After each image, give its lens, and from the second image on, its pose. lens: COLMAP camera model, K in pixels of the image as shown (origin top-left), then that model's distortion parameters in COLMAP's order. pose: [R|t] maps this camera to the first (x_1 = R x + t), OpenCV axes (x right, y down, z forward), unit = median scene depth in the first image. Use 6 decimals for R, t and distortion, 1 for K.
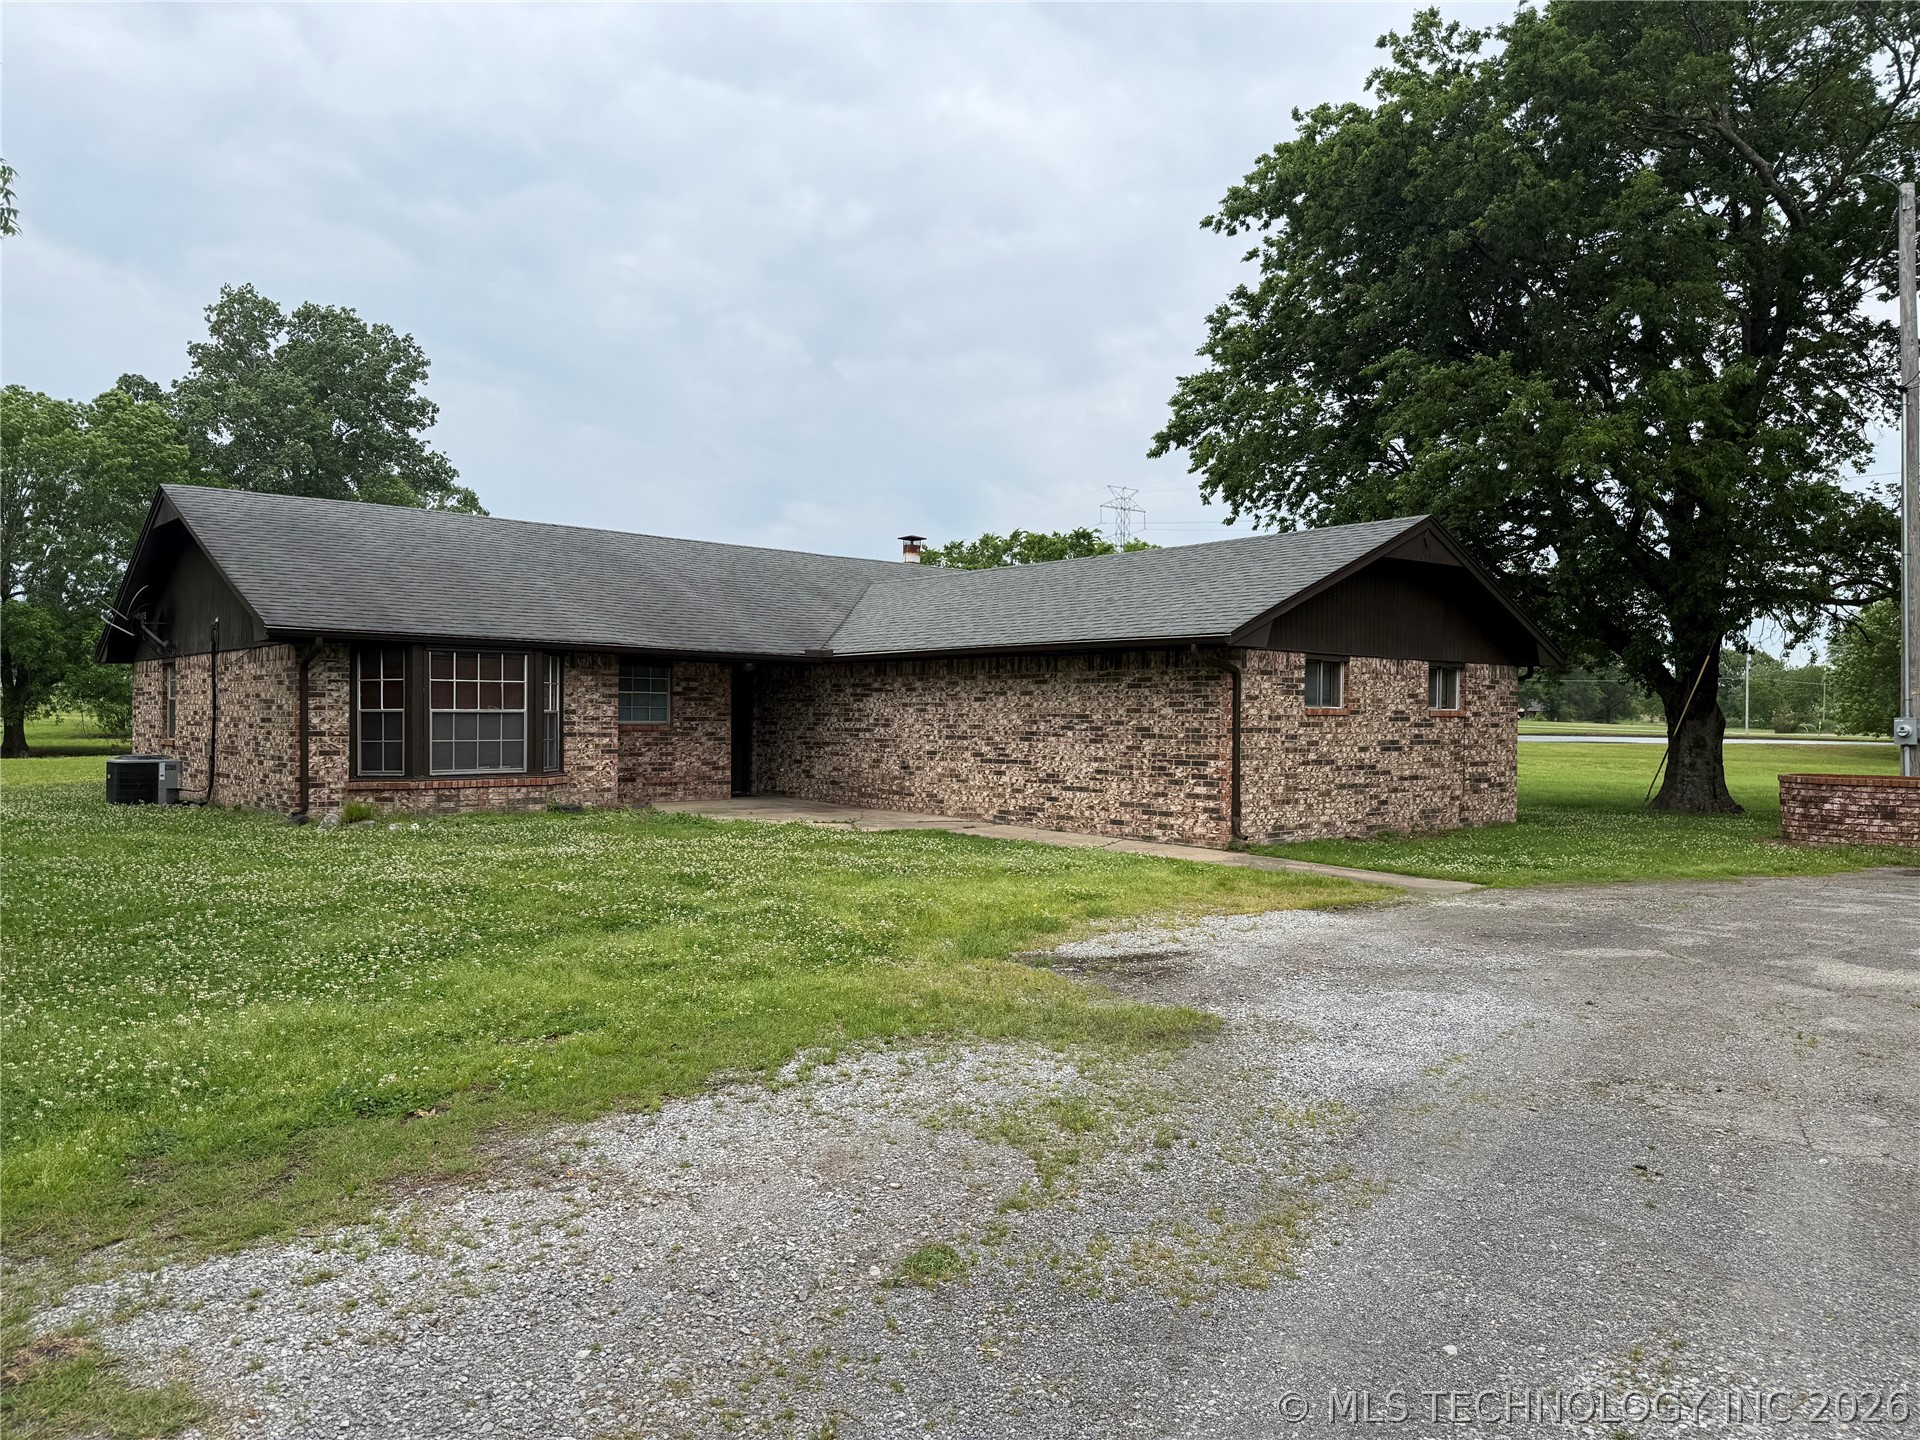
lens RADIAL K [[1335.1, 0, 960.0], [0, 1335.1, 720.0], [0, 0, 1]] dist [0.069539, -0.082641]
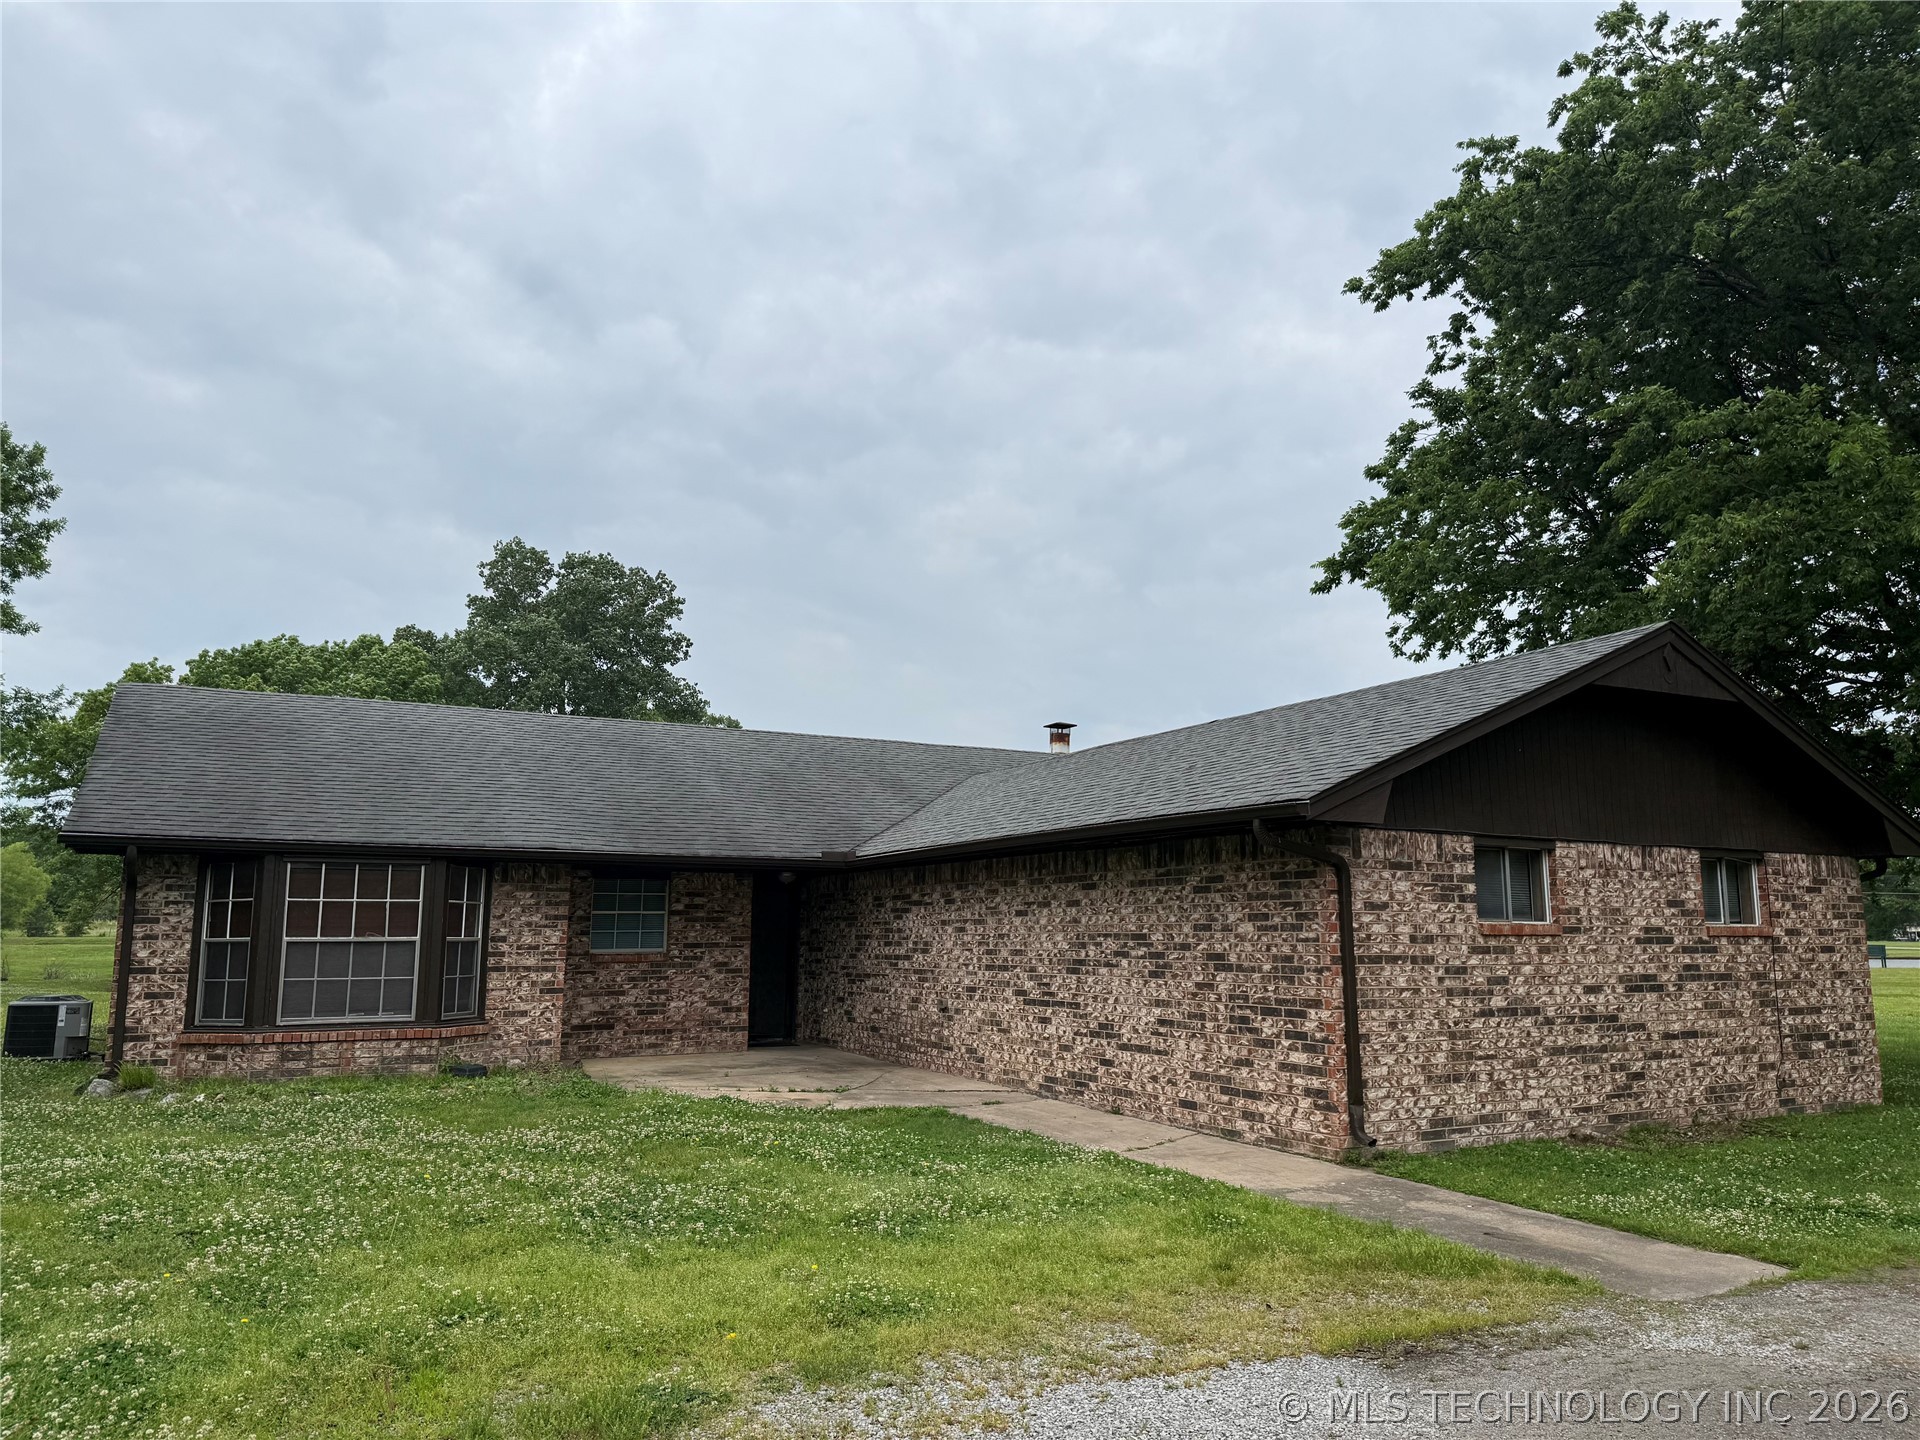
lens RADIAL K [[1315.3, 0, 984.3], [0, 1315.3, 731.3], [0, 0, 1]] dist [0.083713, -0.099067]
pose [[0.980032, -0.038265, -0.195125, 0.150879], [0.007024, 0.987359, -0.158345, -0.000572], [0.198717, 0.153812, 0.967912, 0.327208]]
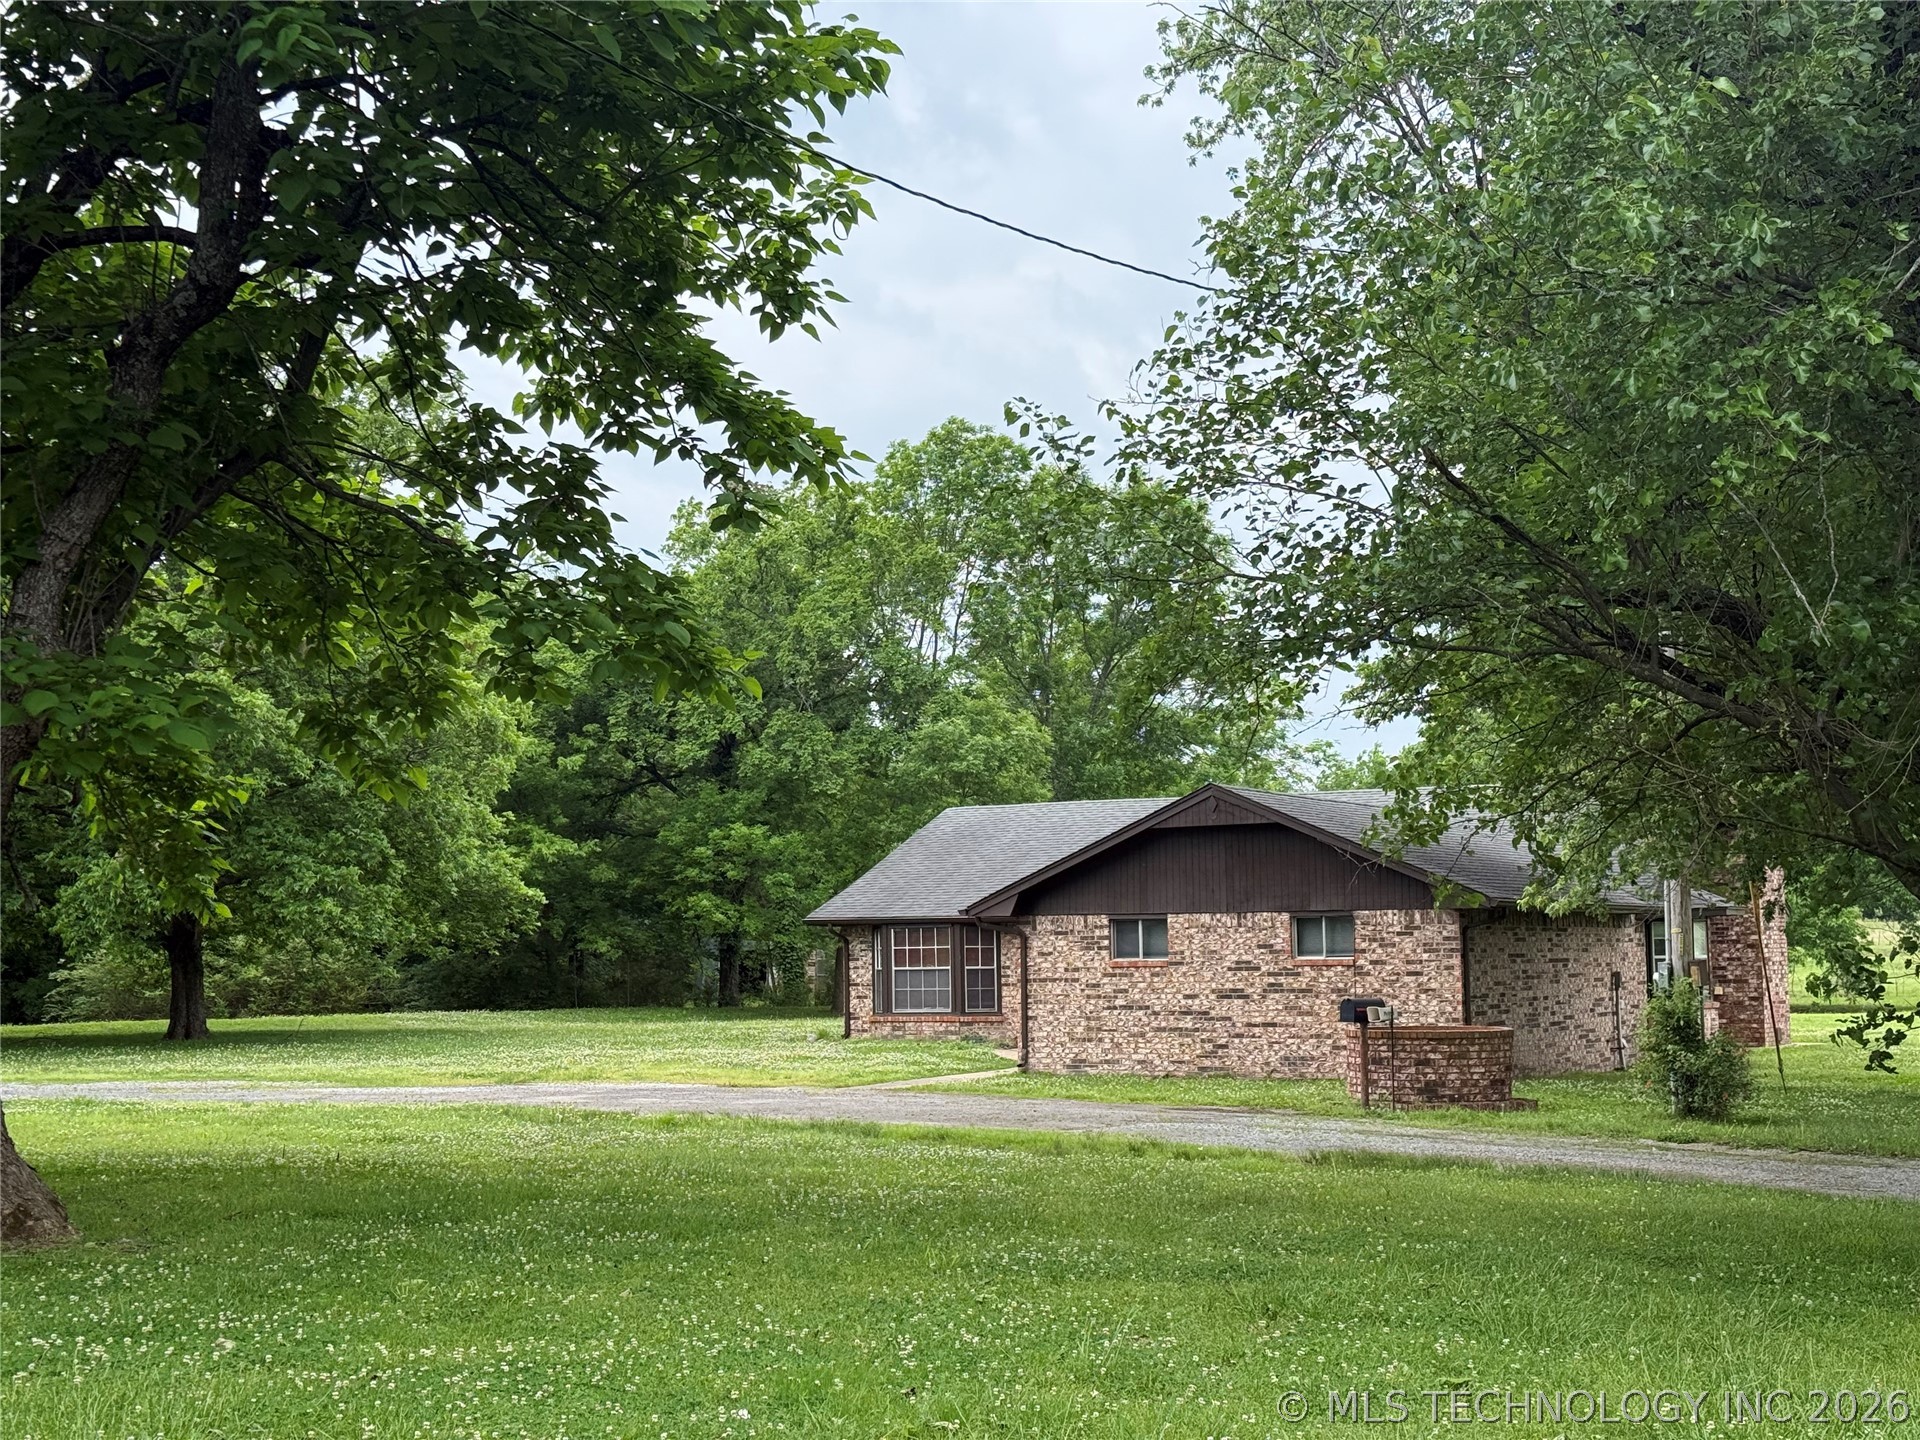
lens RADIAL K [[2623.9, 0, 945.8], [0, 2623.9, 722.3], [0, 0, 1]] dist [0.174243, -0.316236]
pose [[0.346744, -0.095377, -0.933098, 2.327468], [0.012105, 0.995189, -0.097226, 0.005210], [0.937882, 0.022417, 0.346230, 0.051522]]
